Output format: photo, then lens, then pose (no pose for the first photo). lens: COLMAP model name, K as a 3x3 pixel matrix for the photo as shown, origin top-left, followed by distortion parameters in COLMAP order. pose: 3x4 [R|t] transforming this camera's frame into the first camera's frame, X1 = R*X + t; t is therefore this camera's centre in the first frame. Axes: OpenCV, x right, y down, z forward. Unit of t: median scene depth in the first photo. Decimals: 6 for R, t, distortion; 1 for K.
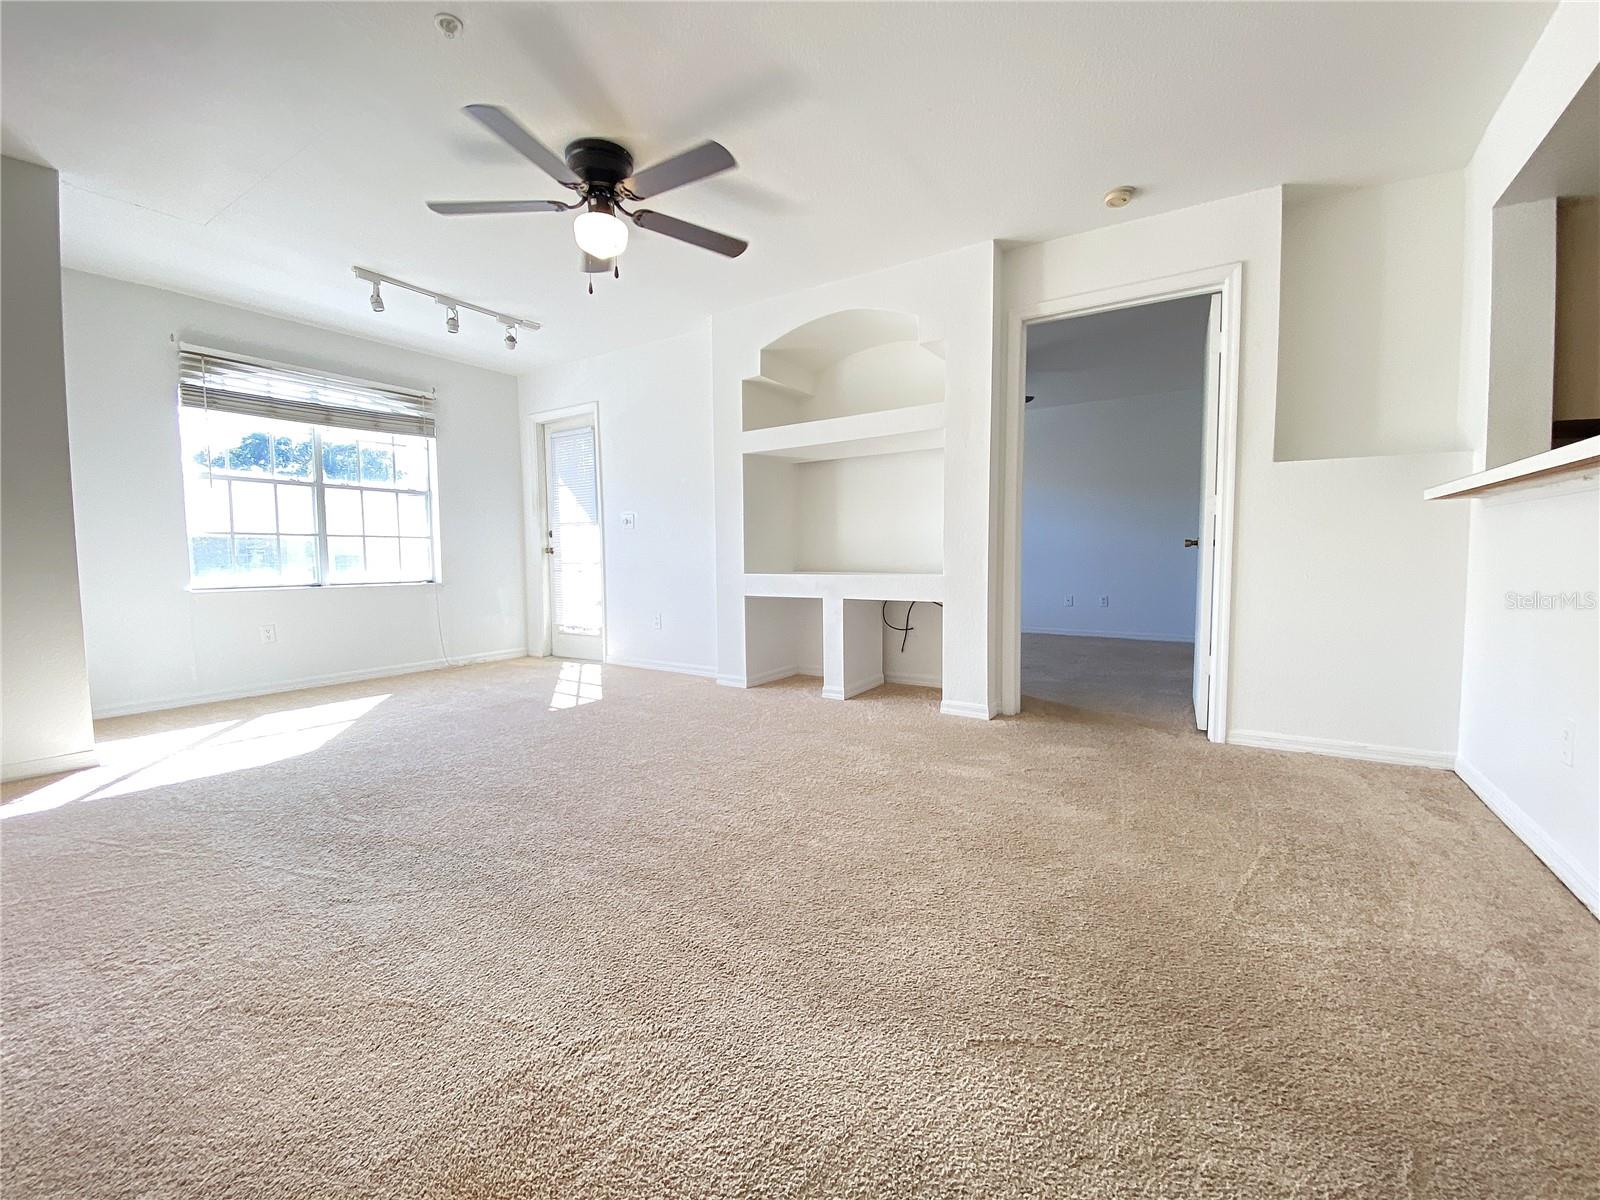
lens RADIAL K [[628.9, 0, 799.5], [0, 628.9, 577.8], [0, 0, 1]] dist [0.014140, -0.000092]
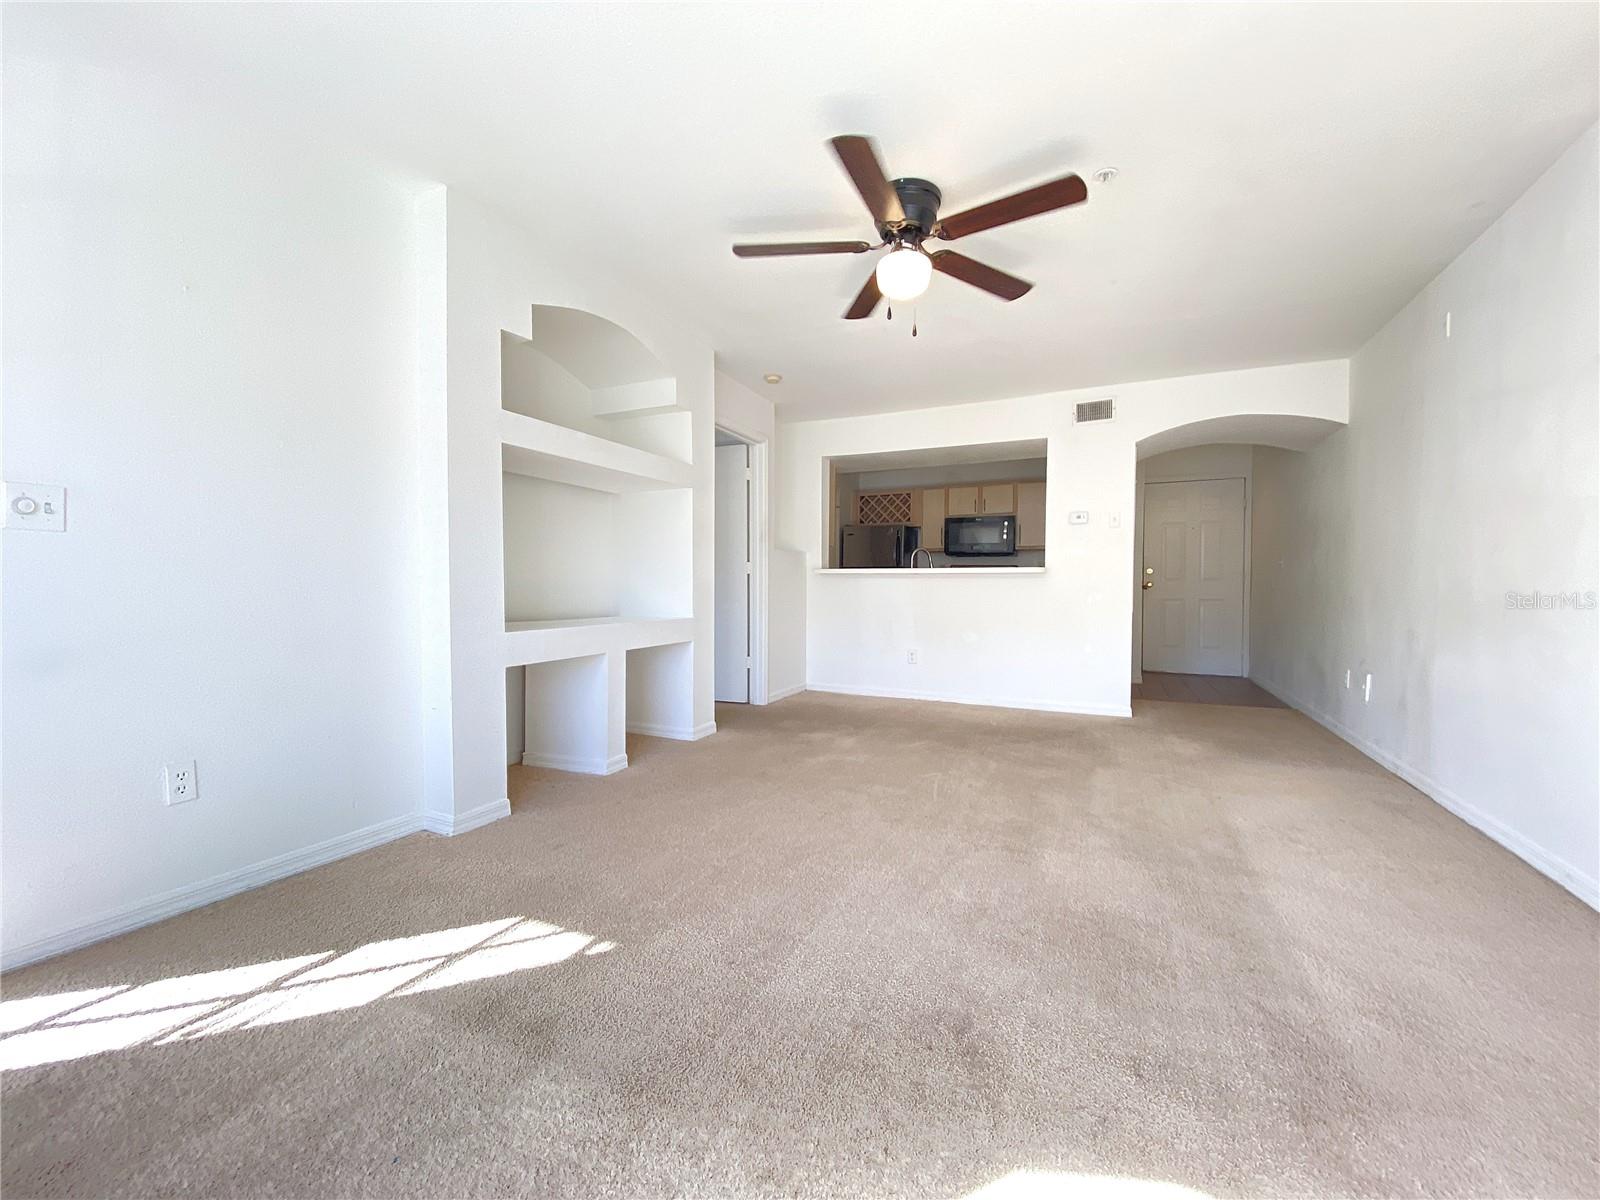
lens RADIAL K [[667.5, 0, 800.0], [0, 667.5, 600.0], [0, 0, 1]] dist [-0.021257, -0.000530]
pose [[-0.109235, -0.001454, 0.994015, -0.789169], [0.065142, 0.997839, 0.008618, -0.025205], [-0.991879, 0.065694, -0.108904, 0.776678]]
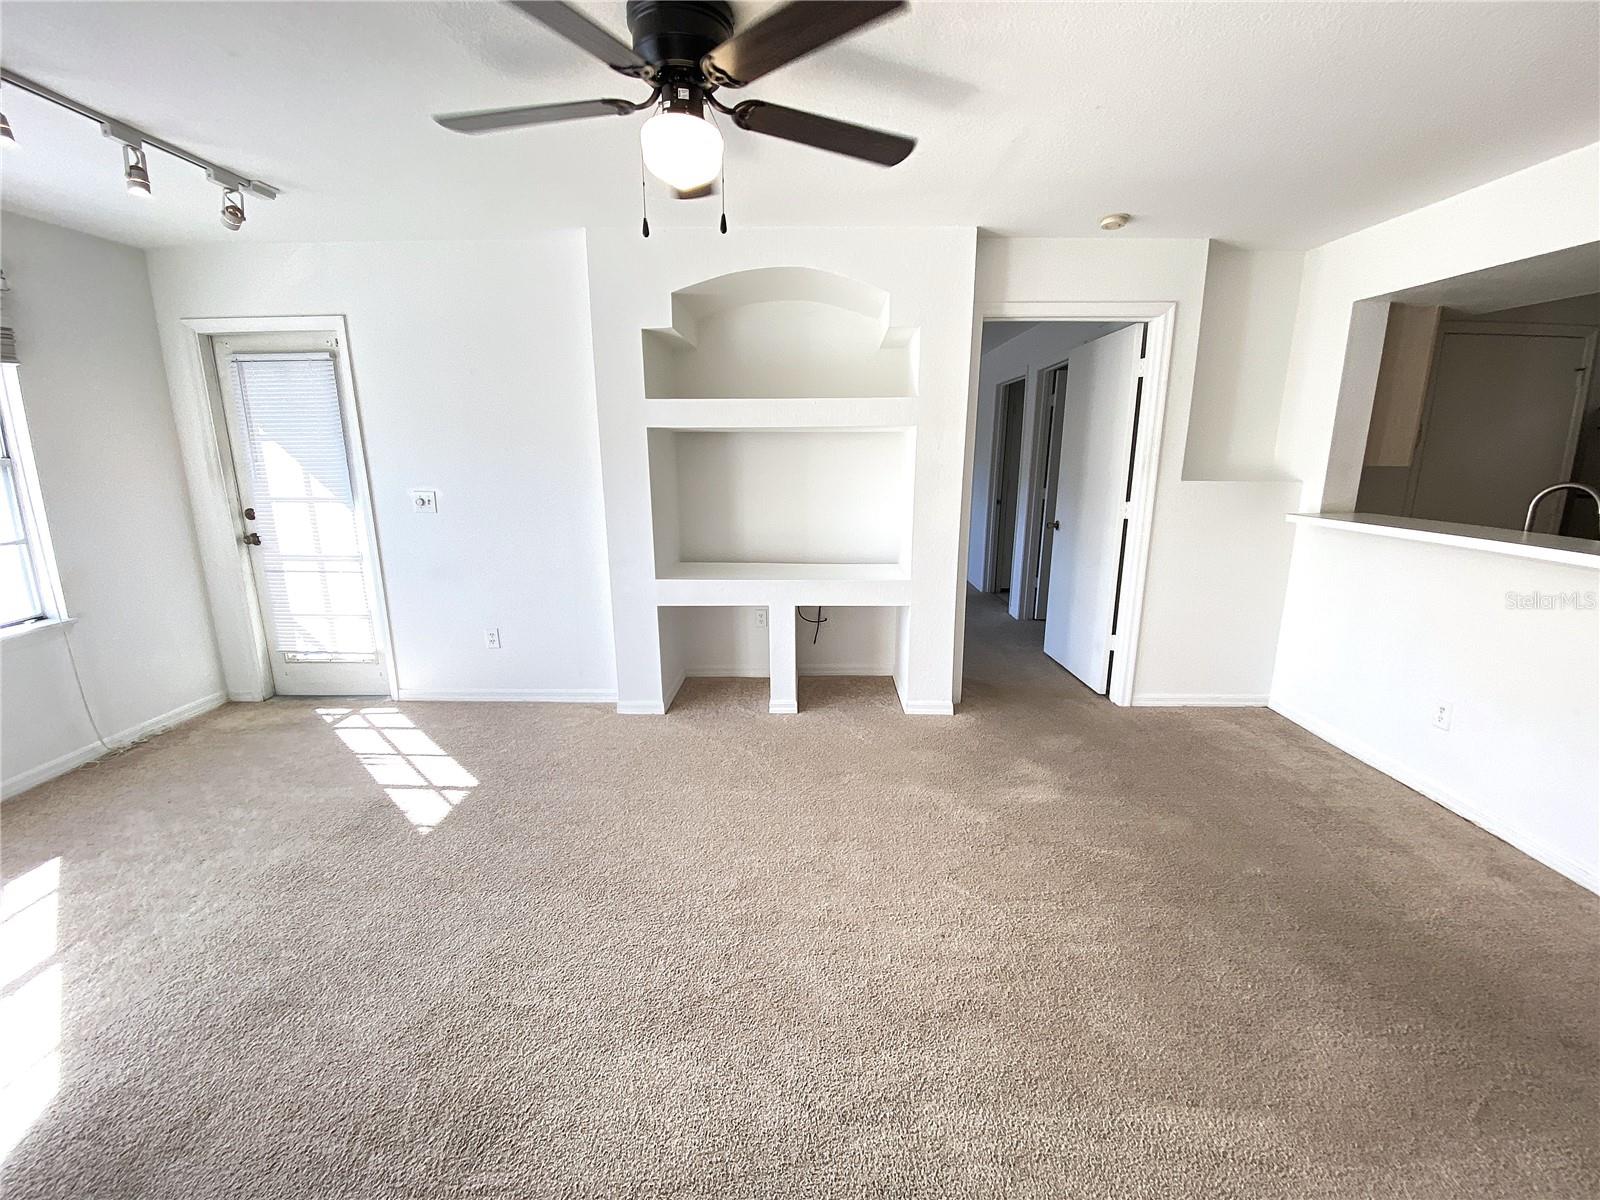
lens RADIAL K [[641.7, 0, 794.3], [0, 641.7, 577.9], [0, 0, 1]] dist [-0.009259, -0.000351]
pose [[0.857629, -0.091181, 0.506121, -0.352008], [0.016796, 0.988598, 0.149641, -0.129057], [-0.513995, -0.119836, 0.849381, 0.209595]]
